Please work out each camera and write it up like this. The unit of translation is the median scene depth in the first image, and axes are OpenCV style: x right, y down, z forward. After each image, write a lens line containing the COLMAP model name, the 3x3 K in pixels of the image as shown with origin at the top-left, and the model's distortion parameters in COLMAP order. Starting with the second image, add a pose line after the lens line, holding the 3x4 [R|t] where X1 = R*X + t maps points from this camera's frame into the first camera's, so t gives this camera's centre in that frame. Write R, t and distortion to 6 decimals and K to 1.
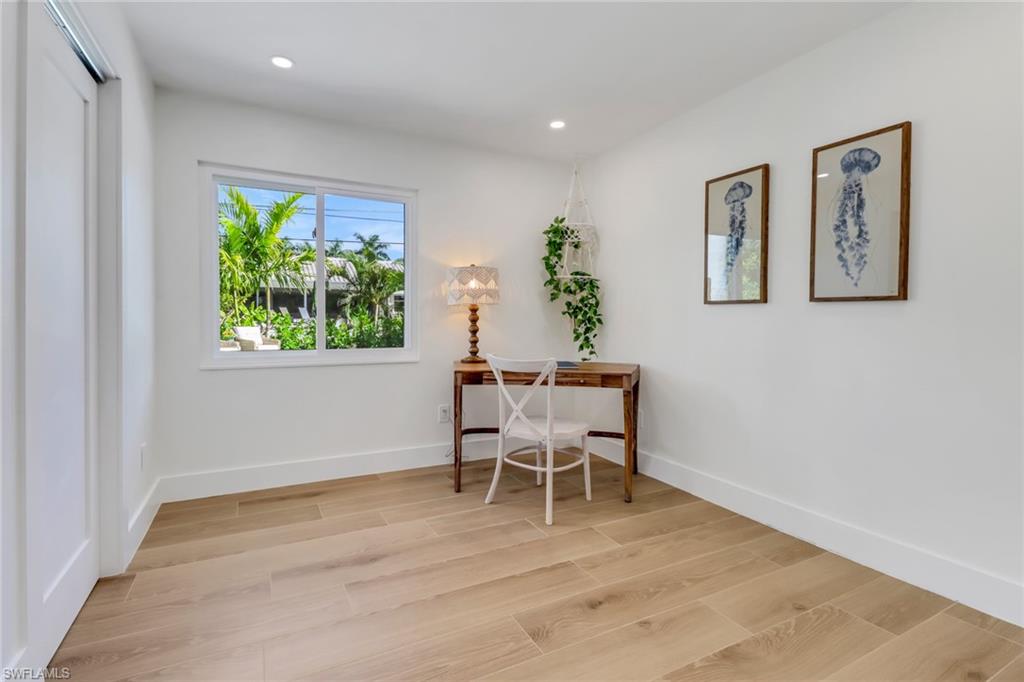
lens RADIAL K [[476.7, 0, 500.5], [0, 476.7, 325.6], [0, 0, 1]] dist [0.010629, -0.000764]
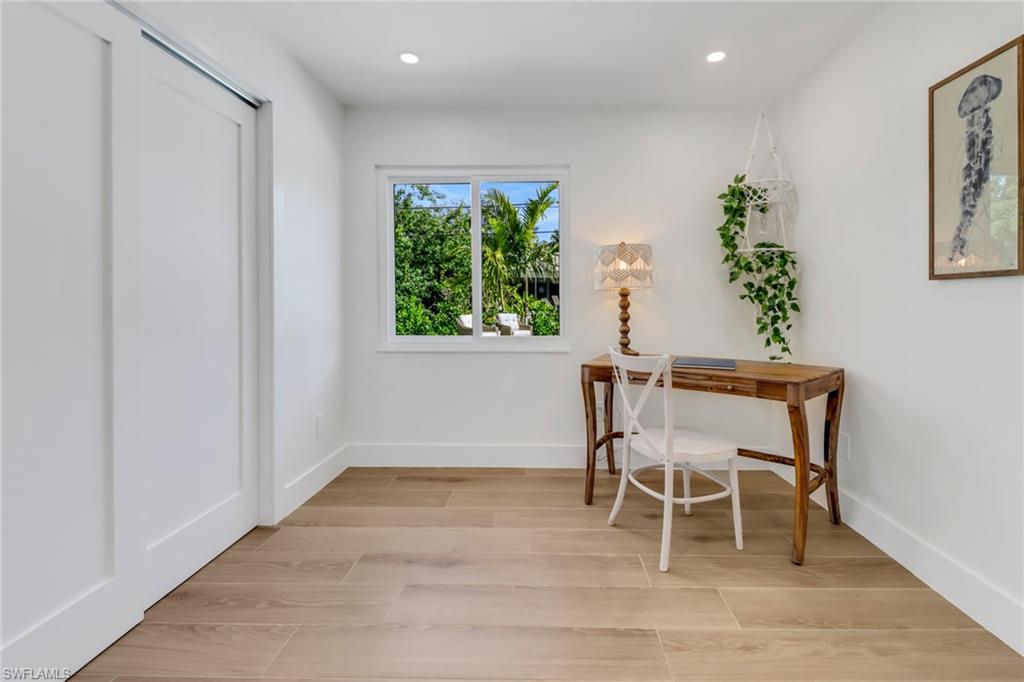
lens RADIAL K [[489.0, 0, 509.7], [0, 489.0, 308.8], [0, 0, 1]] dist [0.022032, -0.015266]
pose [[0.892064, -0.001169, -0.451907, 0.177744], [-0.002345, 0.999971, -0.007216, -0.000685], [0.451902, 0.007497, 0.892036, 0.128235]]
